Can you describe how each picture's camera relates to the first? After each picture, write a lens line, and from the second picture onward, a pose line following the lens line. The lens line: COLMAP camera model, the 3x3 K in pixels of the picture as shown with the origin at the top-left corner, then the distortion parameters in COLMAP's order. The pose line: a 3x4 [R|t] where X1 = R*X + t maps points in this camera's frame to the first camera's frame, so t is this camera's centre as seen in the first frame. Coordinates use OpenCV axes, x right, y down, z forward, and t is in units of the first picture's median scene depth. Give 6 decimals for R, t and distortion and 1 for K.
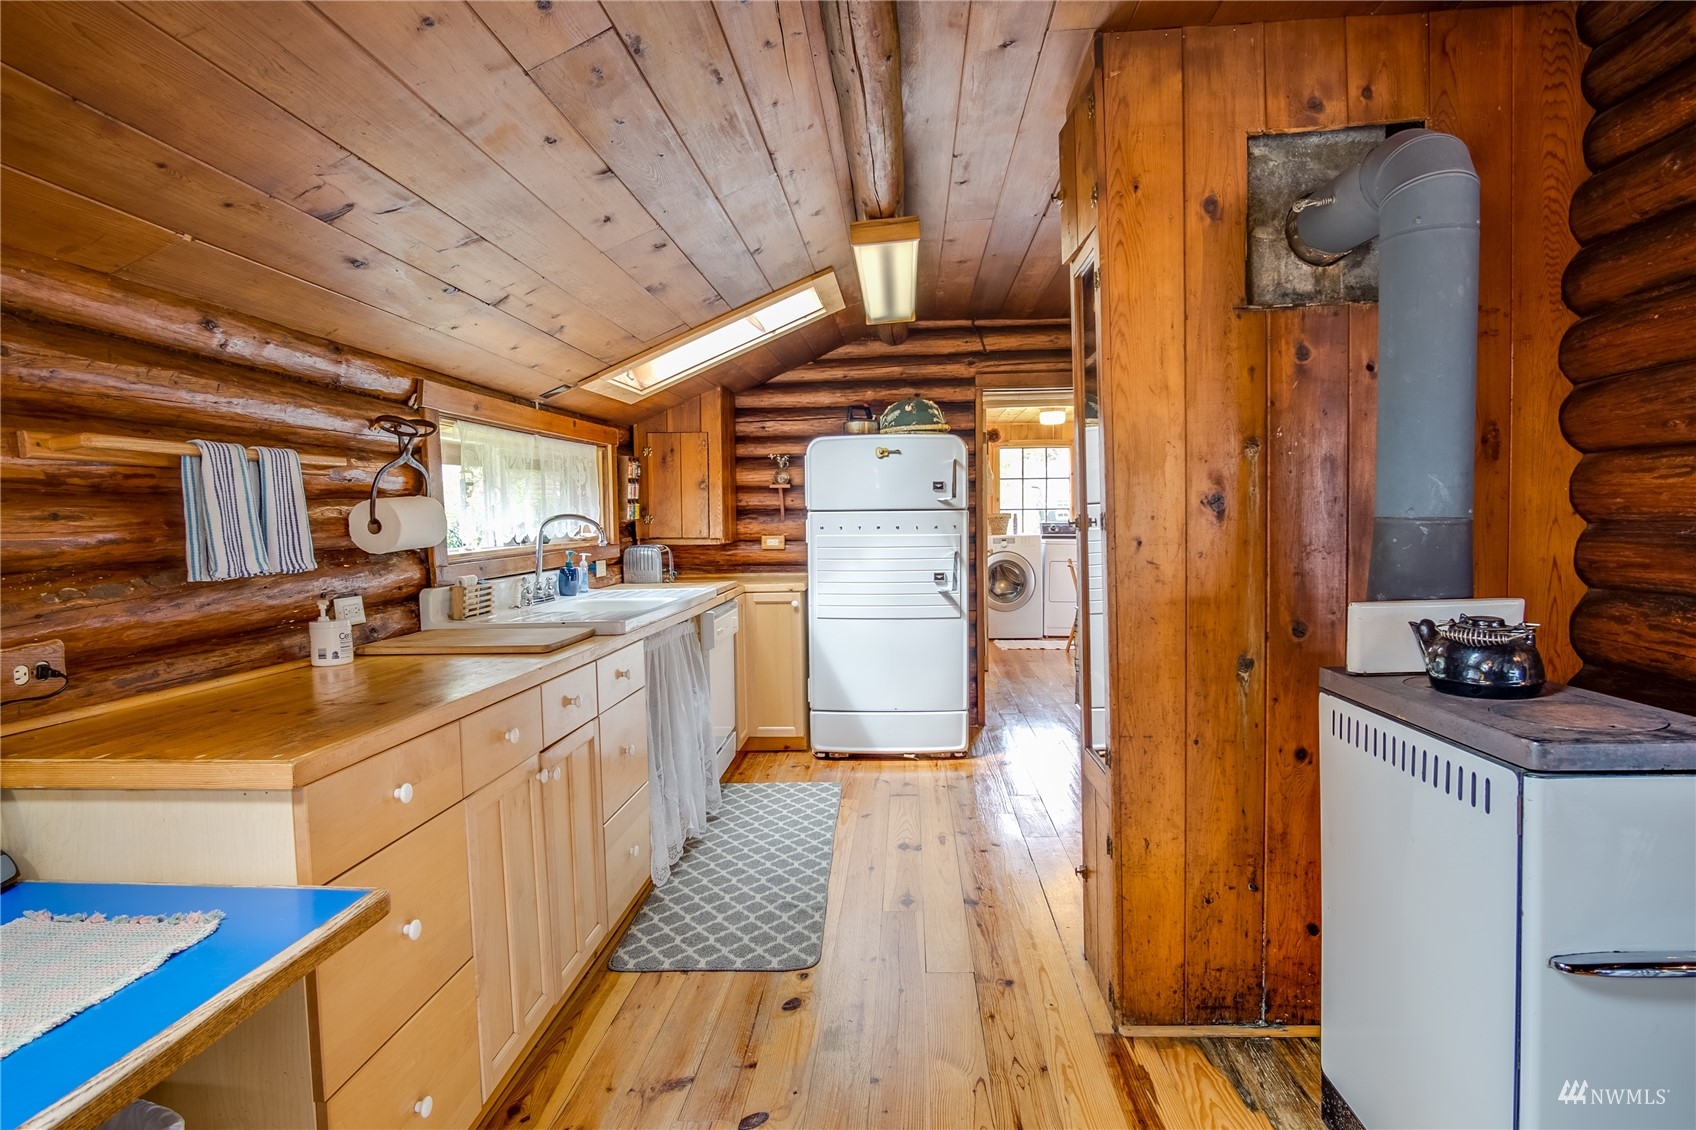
lens RADIAL K [[926.9, 0, 836.2], [0, 926.9, 553.1], [0, 0, 1]] dist [-0.002635, 0.000199]
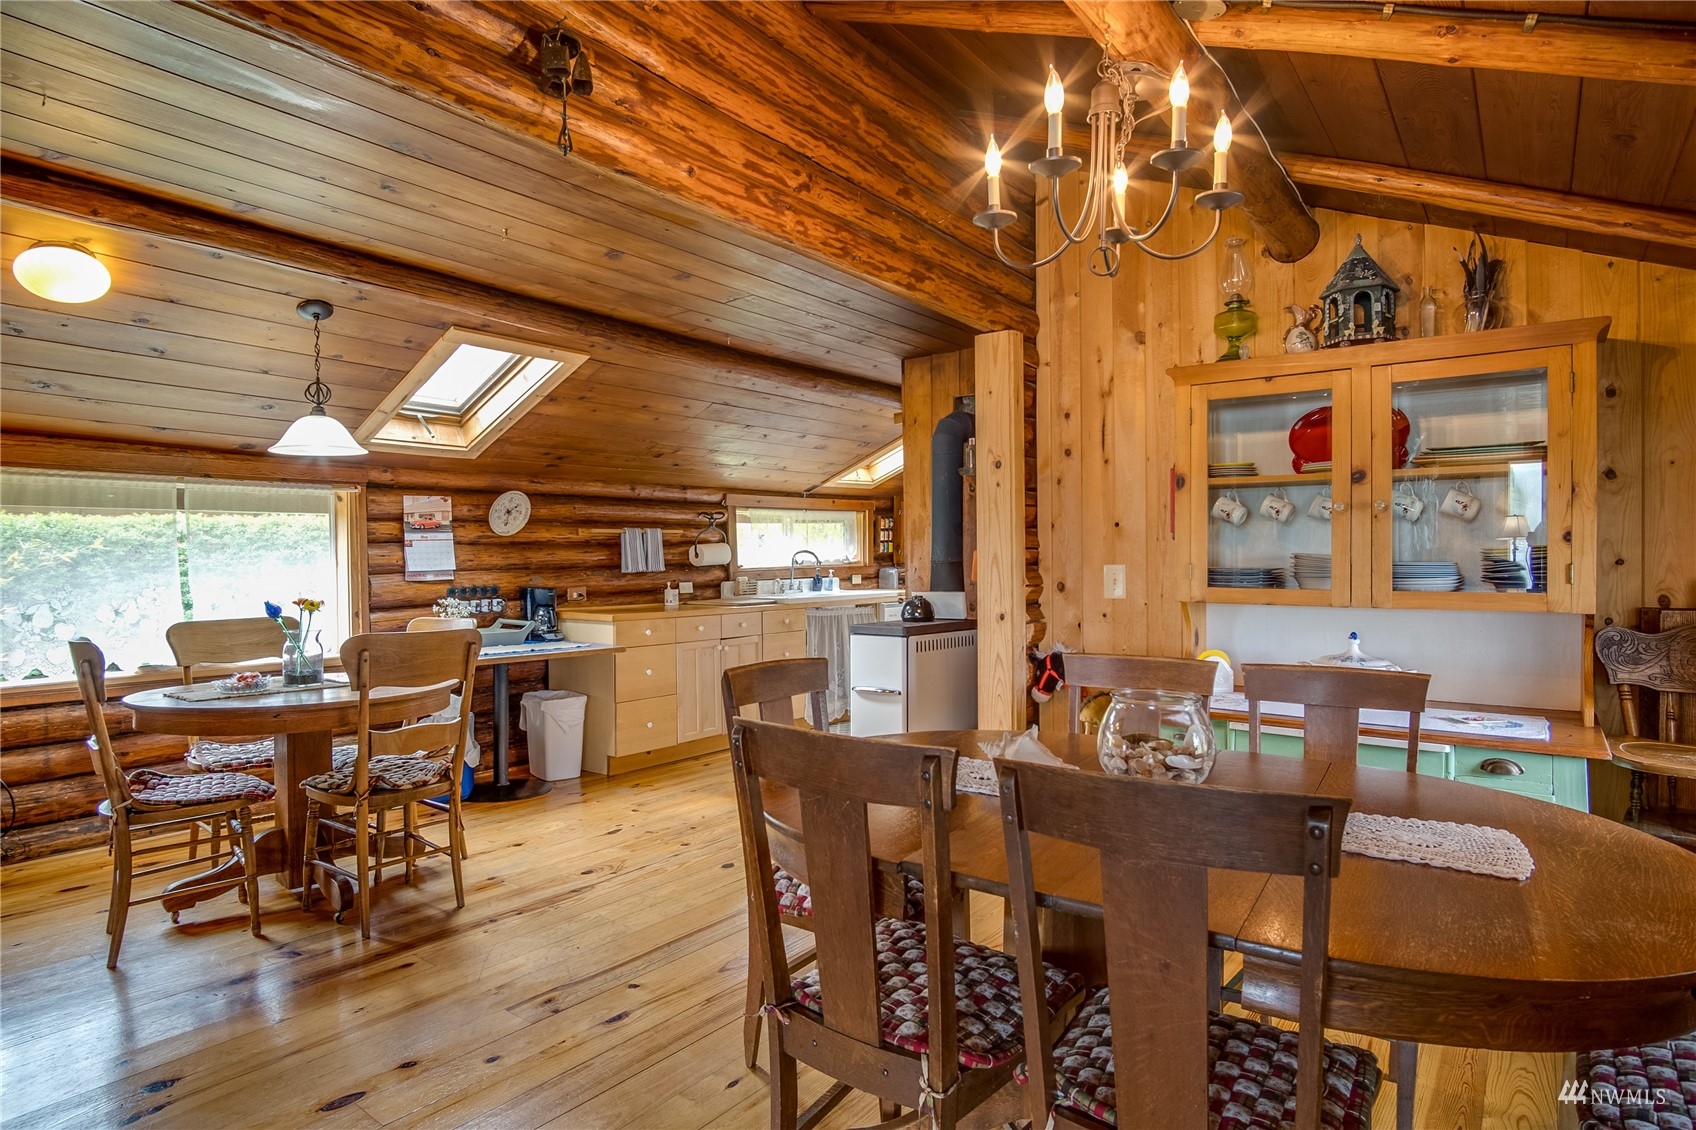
lens RADIAL K [[926.9, 0, 856.6], [0, 926.9, 565.6], [0, 0, 1]] dist [-0.002635, 0.000199]
pose [[0.847025, 0.024468, -0.530990, 1.248352], [-0.031544, 0.999493, -0.004261, -0.003526], [0.530617, 0.020358, 0.847367, -0.946559]]
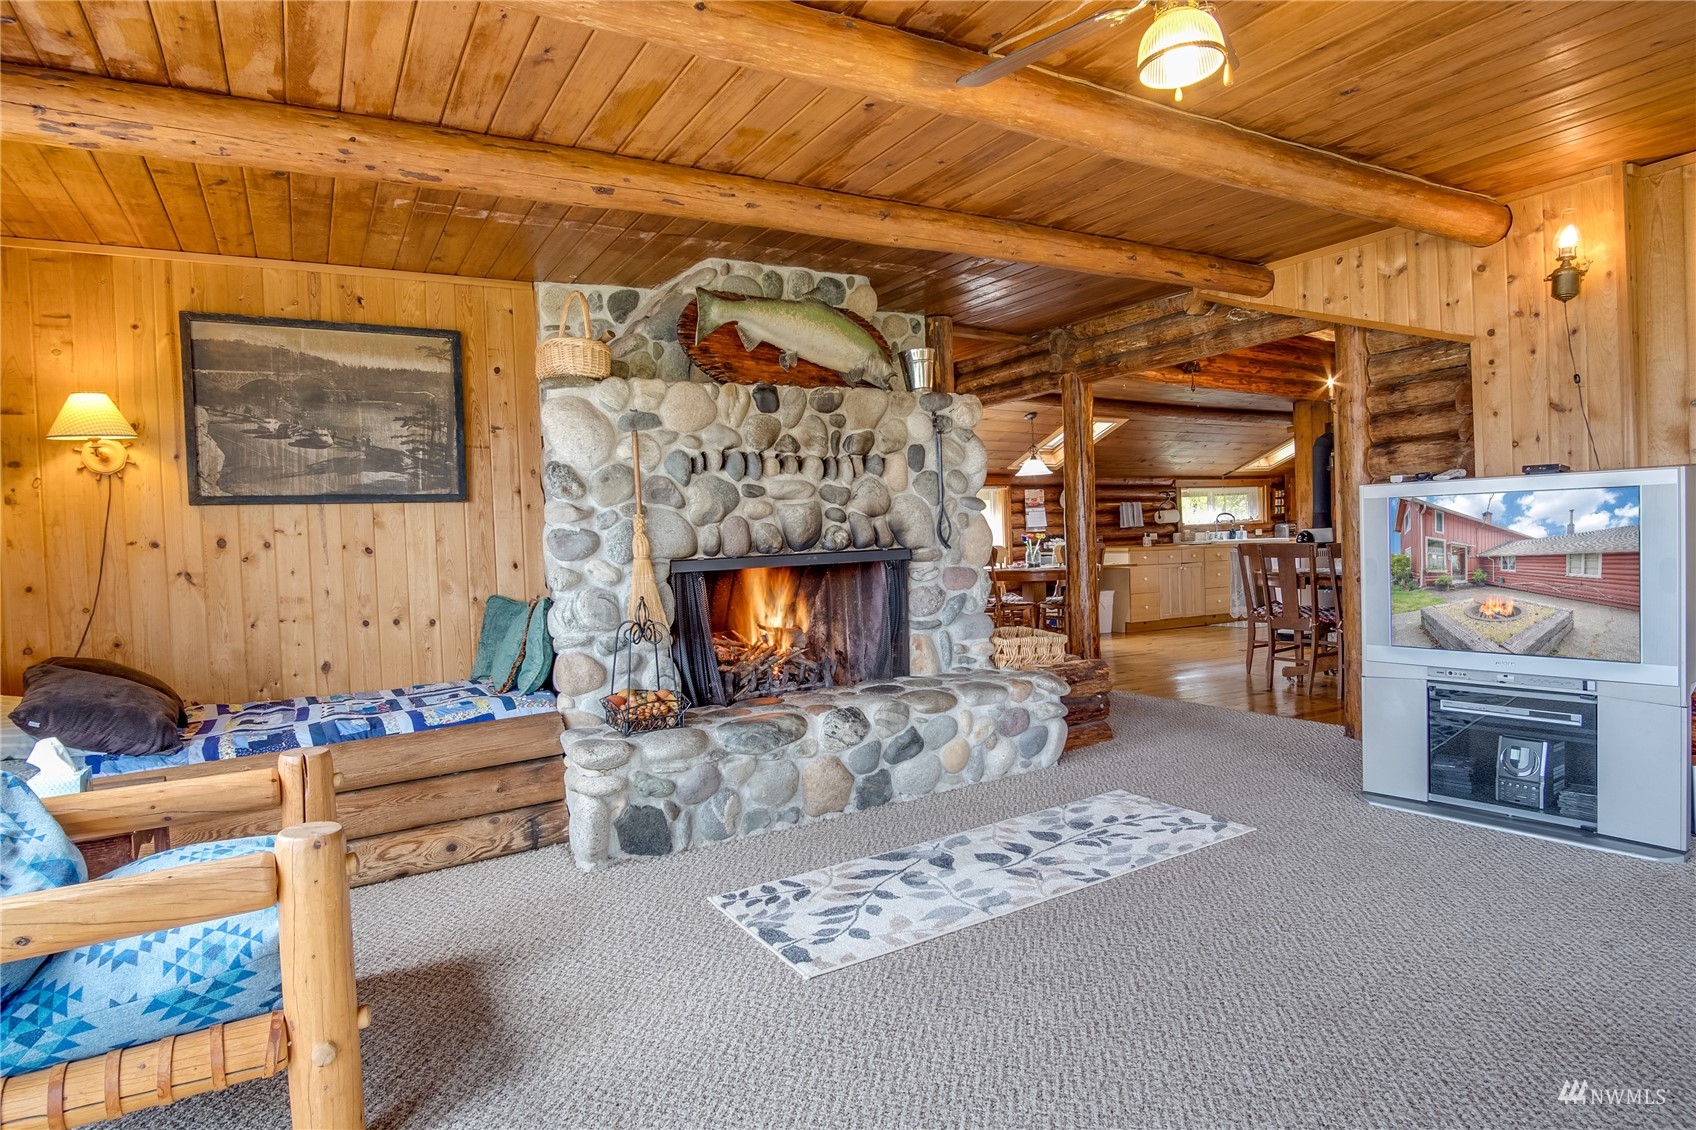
lens RADIAL K [[926.9, 0, 845.5], [0, 926.9, 574.1], [0, 0, 1]] dist [-0.002635, 0.000199]
pose [[0.581218, 0.034172, -0.813030, 2.214348], [-0.009745, 0.999339, 0.035037, 0.100975], [0.813690, -0.012441, 0.581166, -2.763067]]
